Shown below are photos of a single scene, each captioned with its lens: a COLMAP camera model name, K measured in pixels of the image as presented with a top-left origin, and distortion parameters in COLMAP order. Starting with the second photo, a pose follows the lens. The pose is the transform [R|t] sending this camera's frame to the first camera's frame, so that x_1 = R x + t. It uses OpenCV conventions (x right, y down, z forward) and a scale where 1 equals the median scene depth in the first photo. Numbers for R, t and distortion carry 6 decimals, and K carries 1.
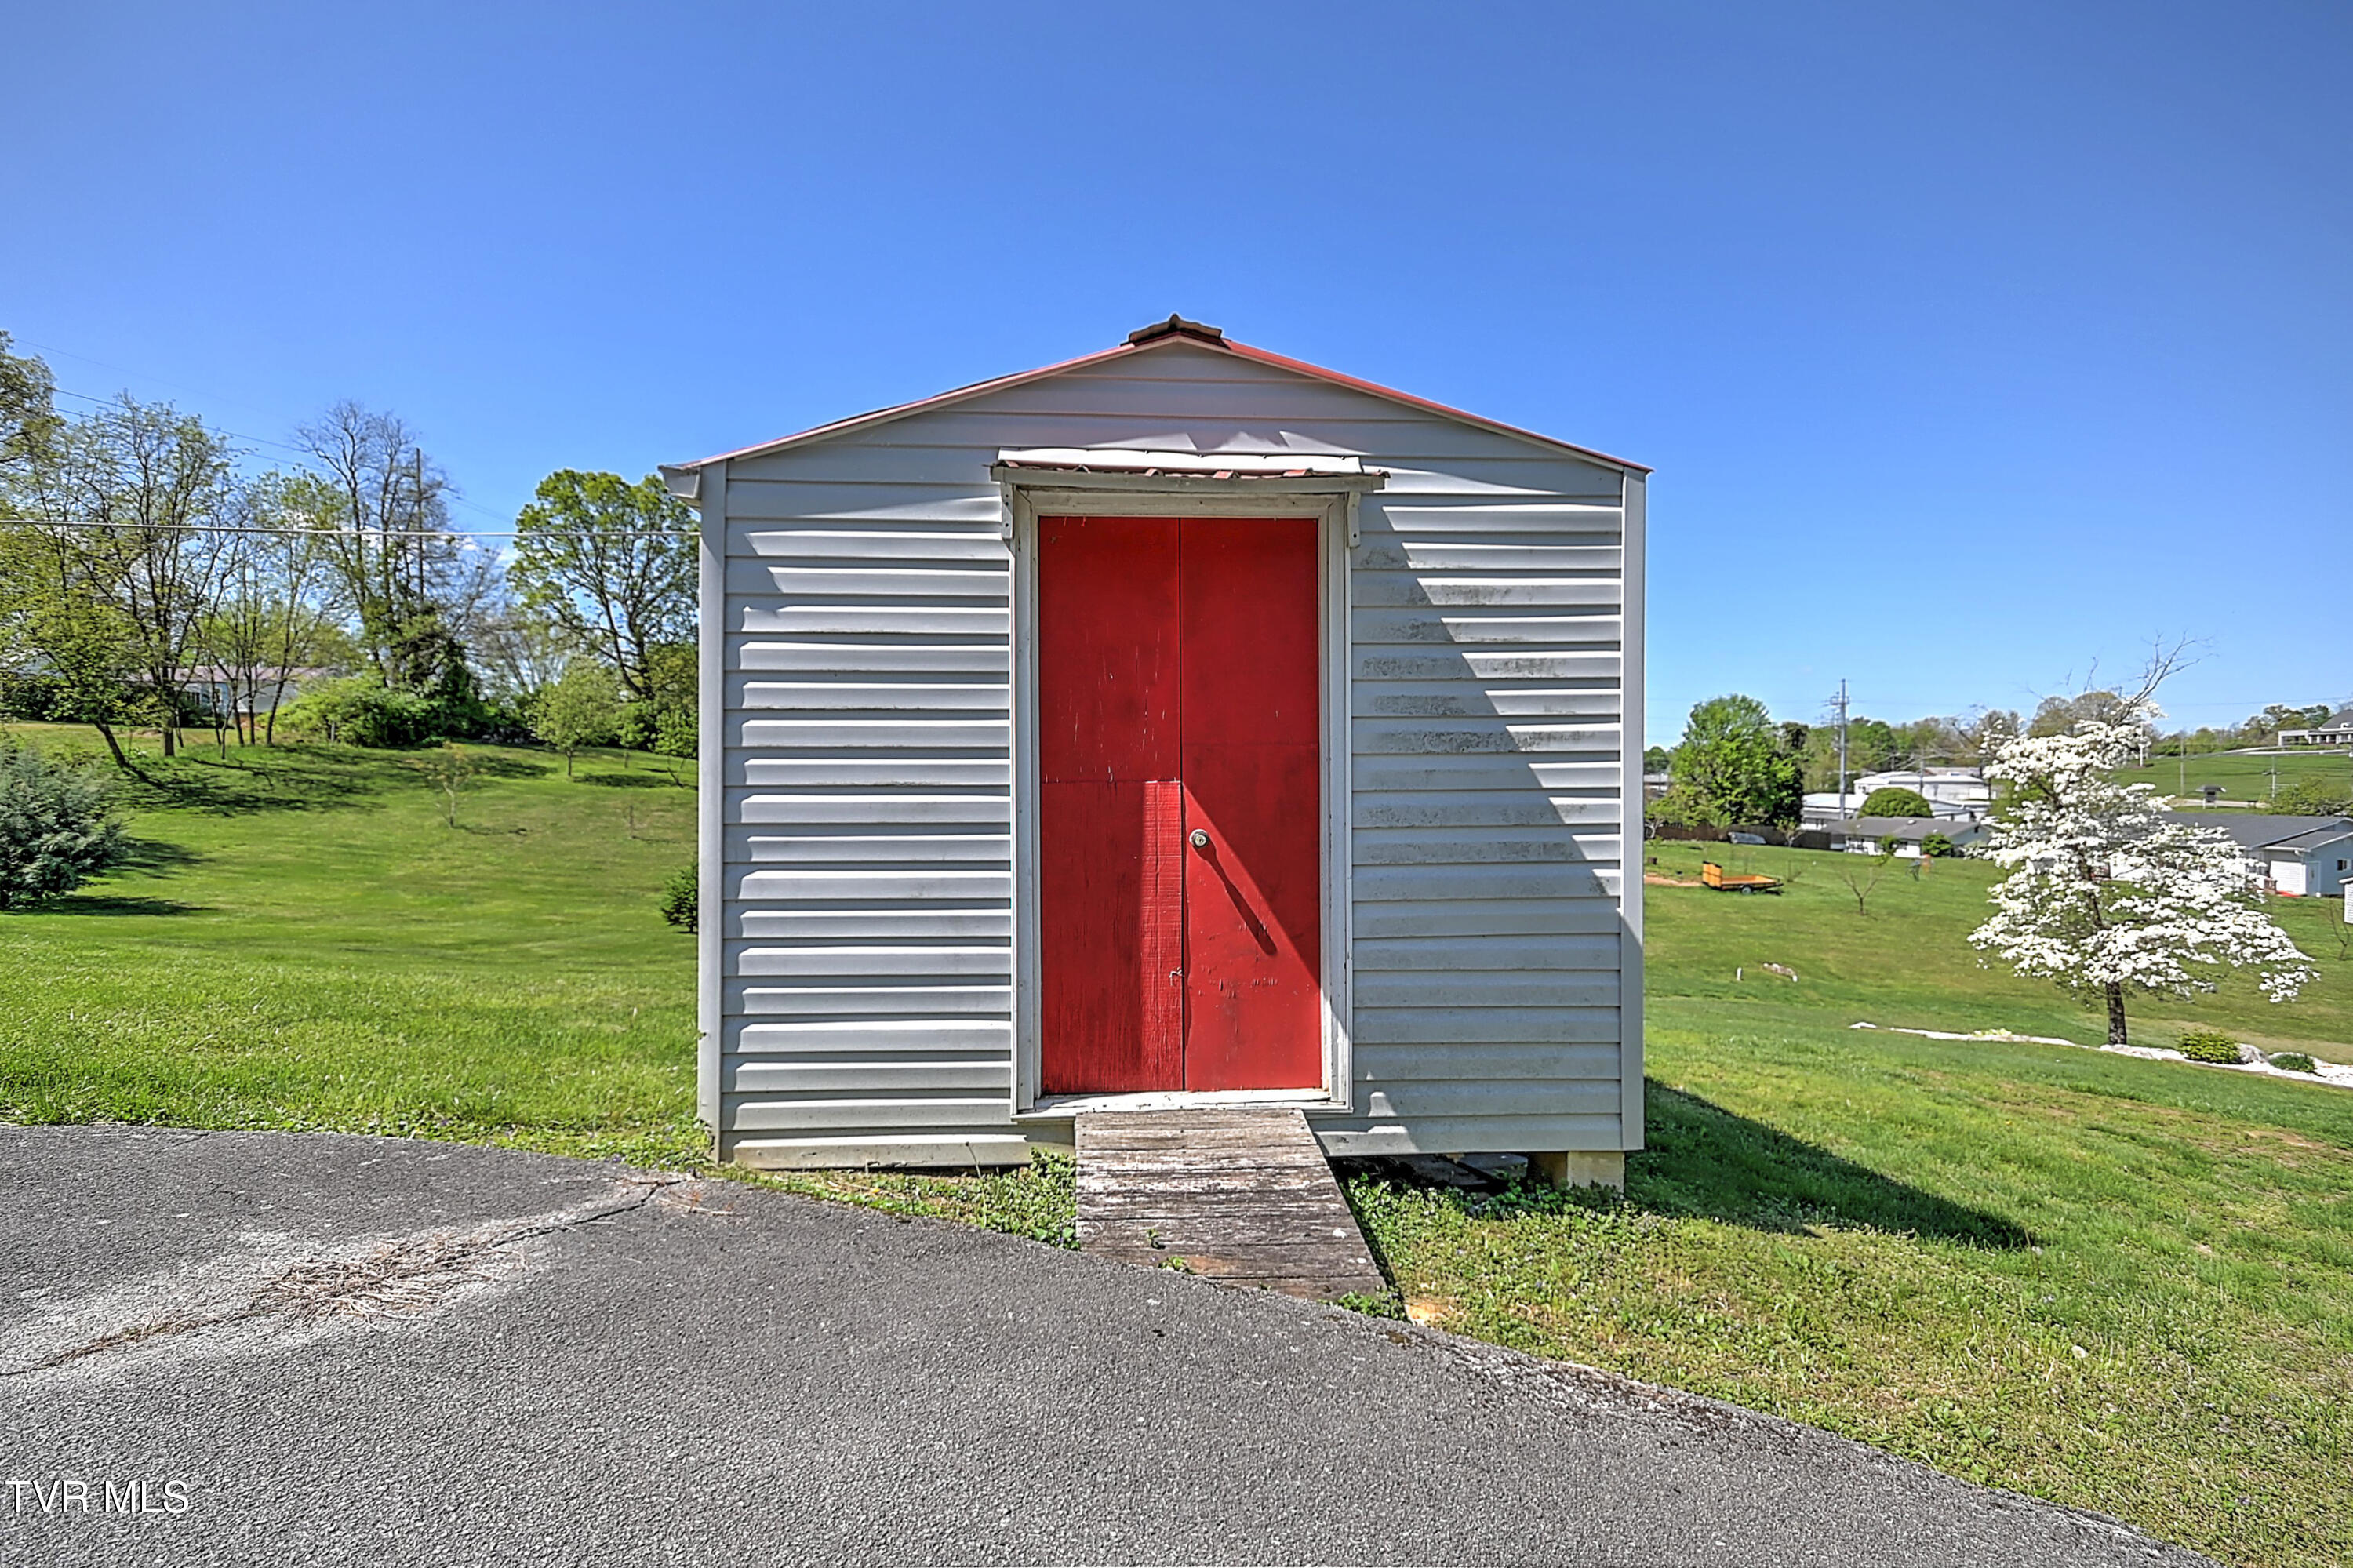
lens RADIAL K [[1087.3, 0, 1170.6], [0, 1087.3, 796.4], [0, 0, 1]] dist [0.019722, 0.000103]
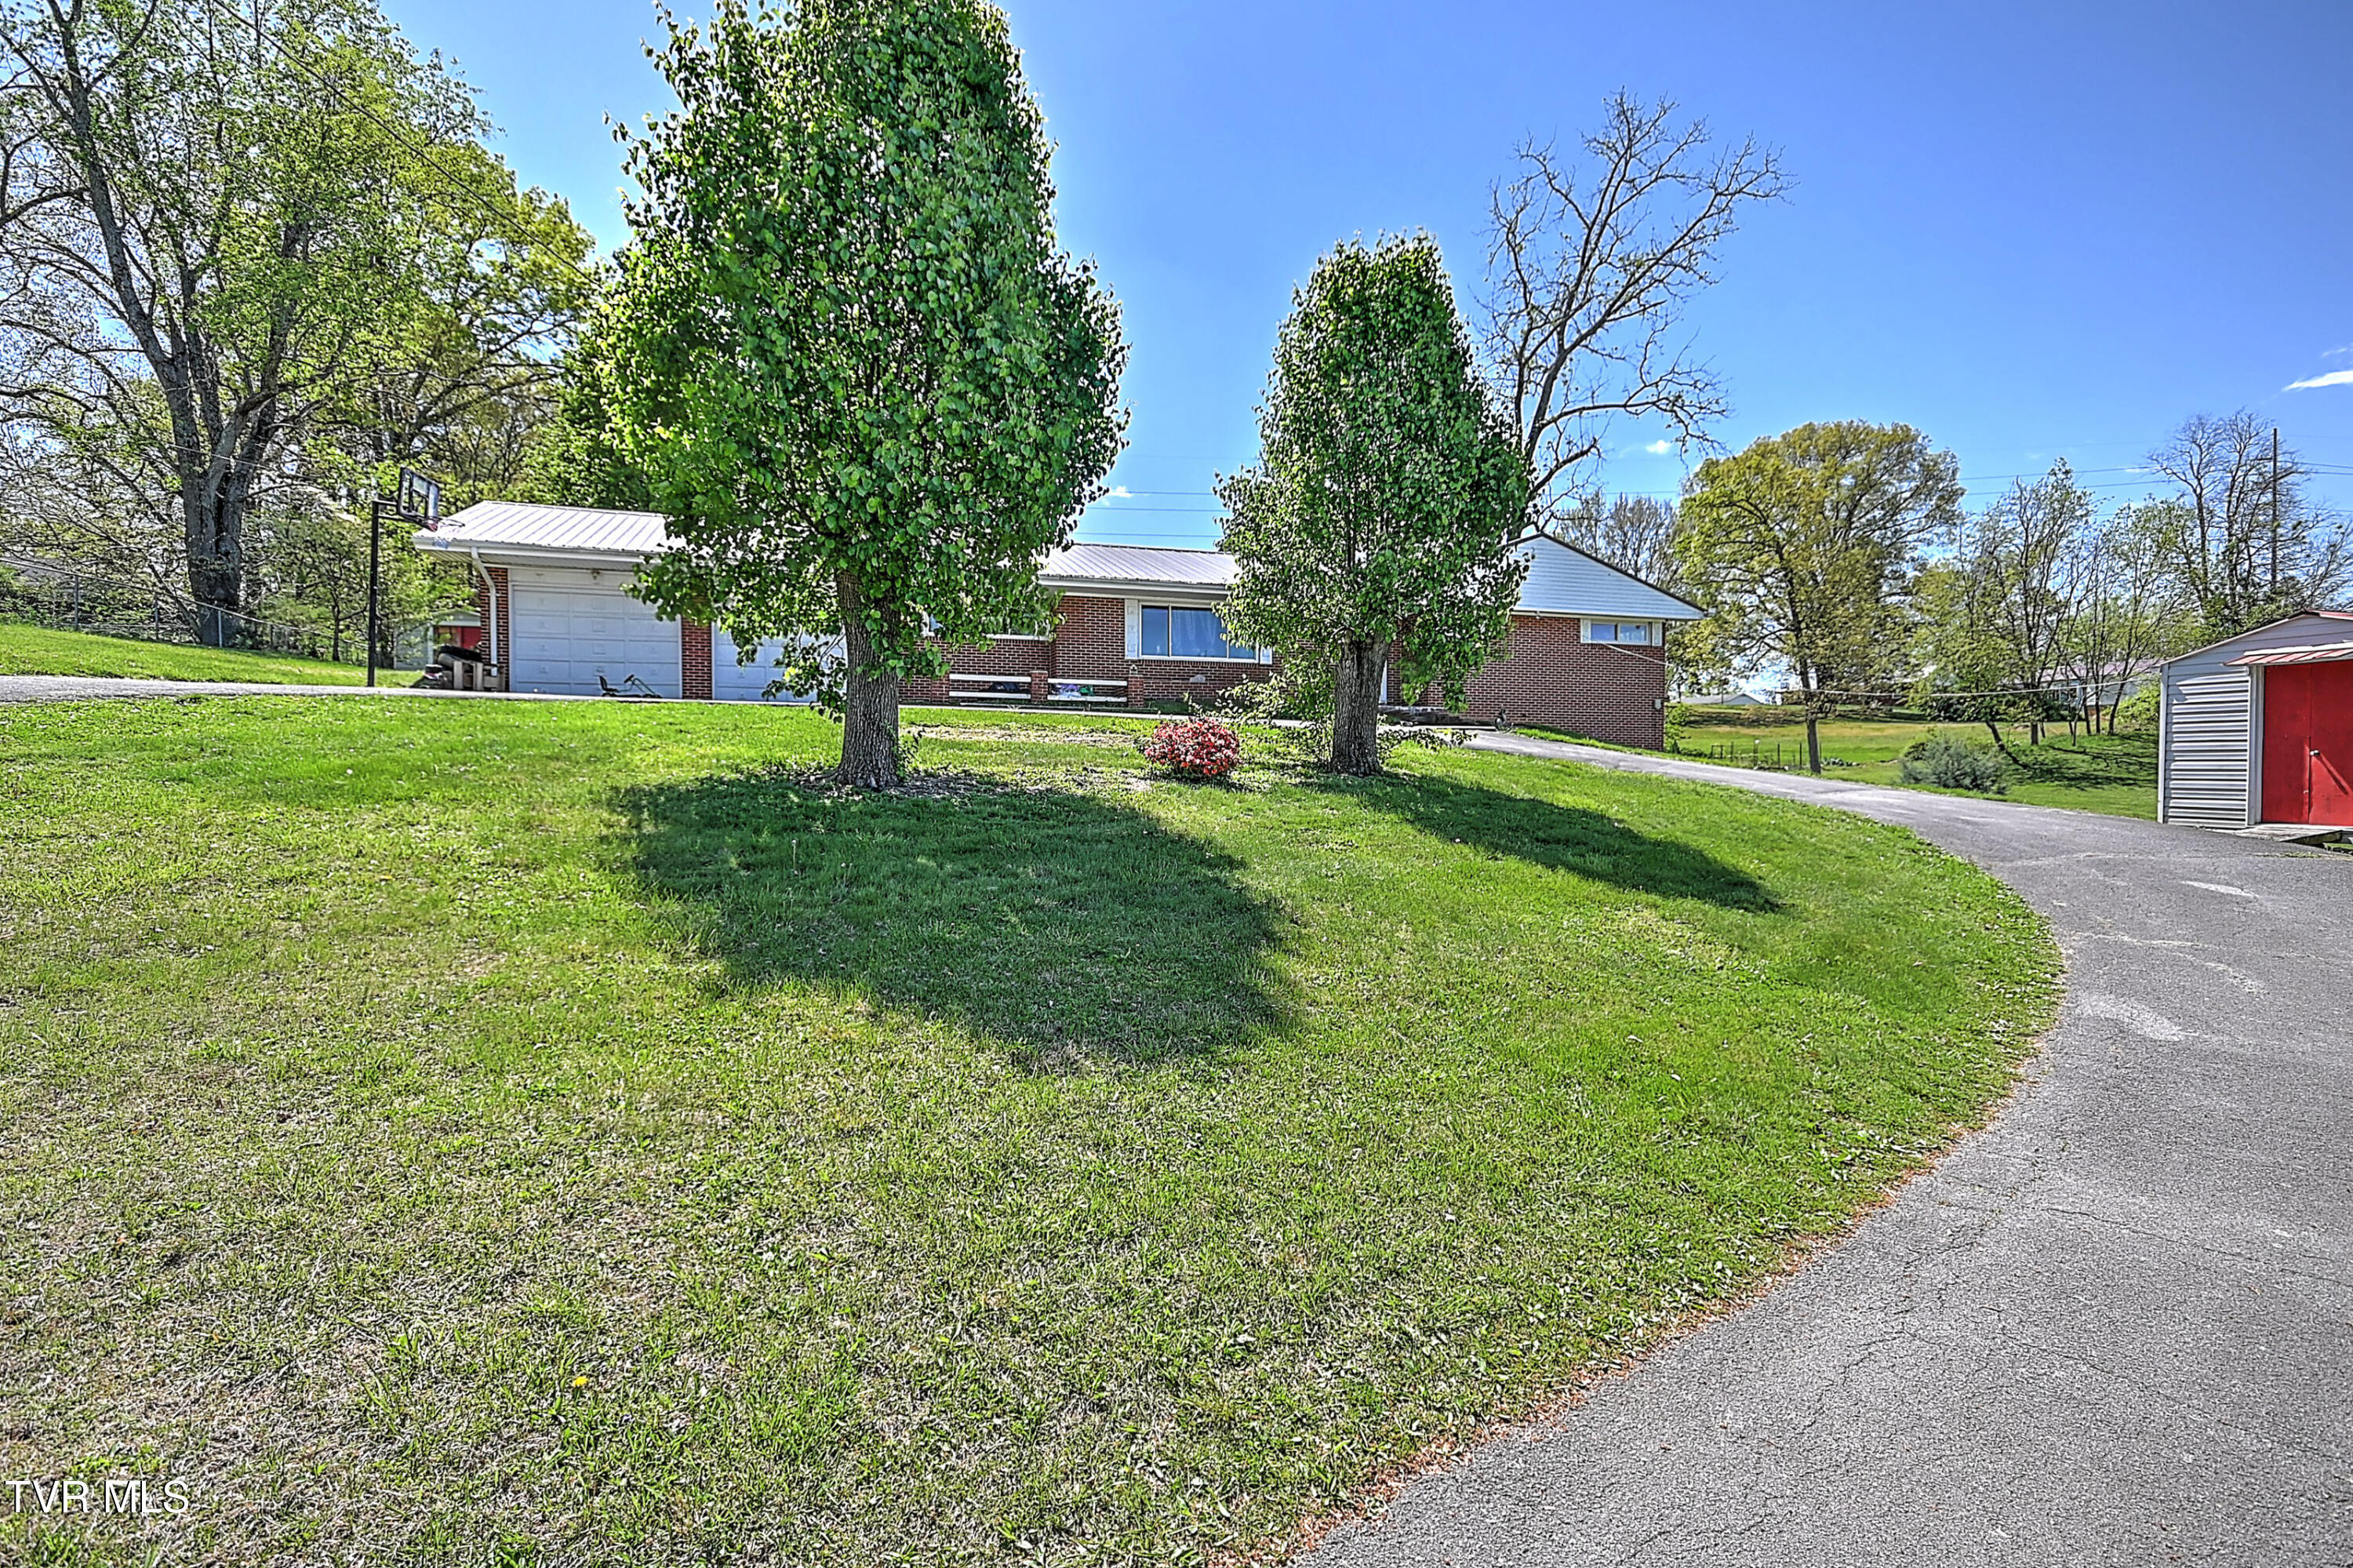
lens RADIAL K [[1083.2, 0, 1171.1], [0, 1083.2, 793.7], [0, 0, 1]] dist [0.000859, -0.000366]
pose [[0.165758, 0.026851, -0.985801, 0.178517], [-0.013437, 0.999598, 0.024967, 0.003583], [0.986075, 0.009108, 0.166052, -0.207099]]
